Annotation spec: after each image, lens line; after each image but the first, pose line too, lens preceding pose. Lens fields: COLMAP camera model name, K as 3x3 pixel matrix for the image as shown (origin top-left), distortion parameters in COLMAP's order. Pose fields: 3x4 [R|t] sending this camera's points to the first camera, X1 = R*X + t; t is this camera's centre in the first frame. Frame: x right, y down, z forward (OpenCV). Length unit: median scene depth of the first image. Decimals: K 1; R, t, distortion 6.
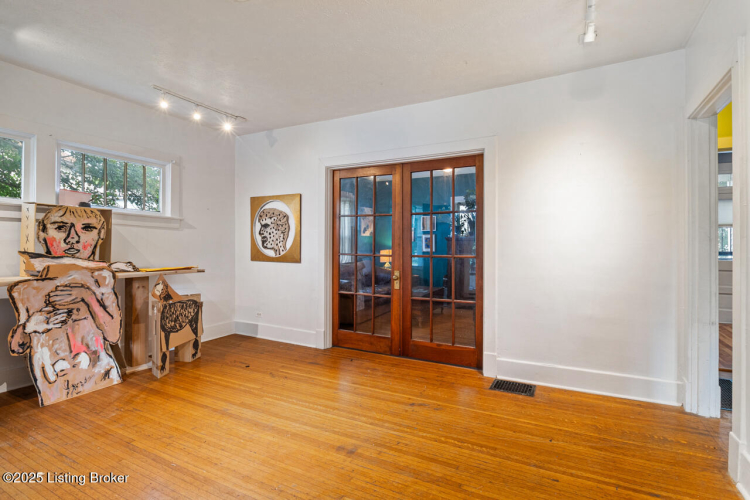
lens RADIAL K [[358.8, 0, 397.5], [0, 358.8, 247.9], [0, 0, 1]] dist [0.000406, -0.001234]
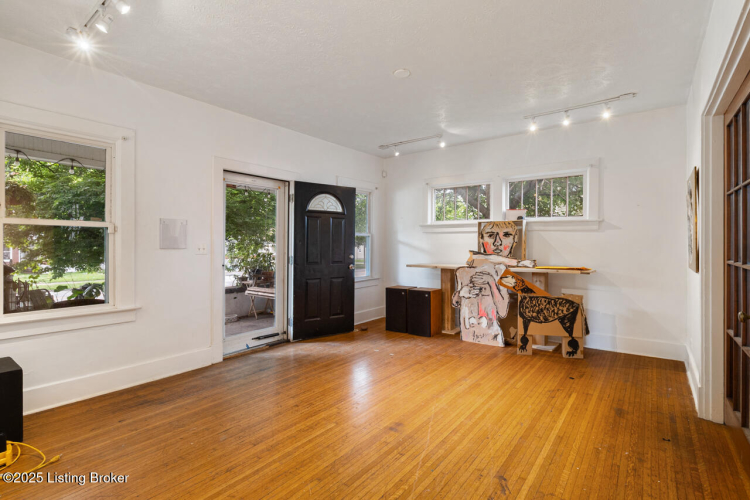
lens RADIAL K [[358.8, 0, 373.8], [0, 358.8, 246.4], [0, 0, 1]] dist [0.000406, -0.001234]
pose [[-0.201083, -0.001695, -0.979573, 0.695121], [-0.003495, 0.999993, -0.001013, -0.006571], [0.979568, 0.003219, -0.201088, 0.815768]]
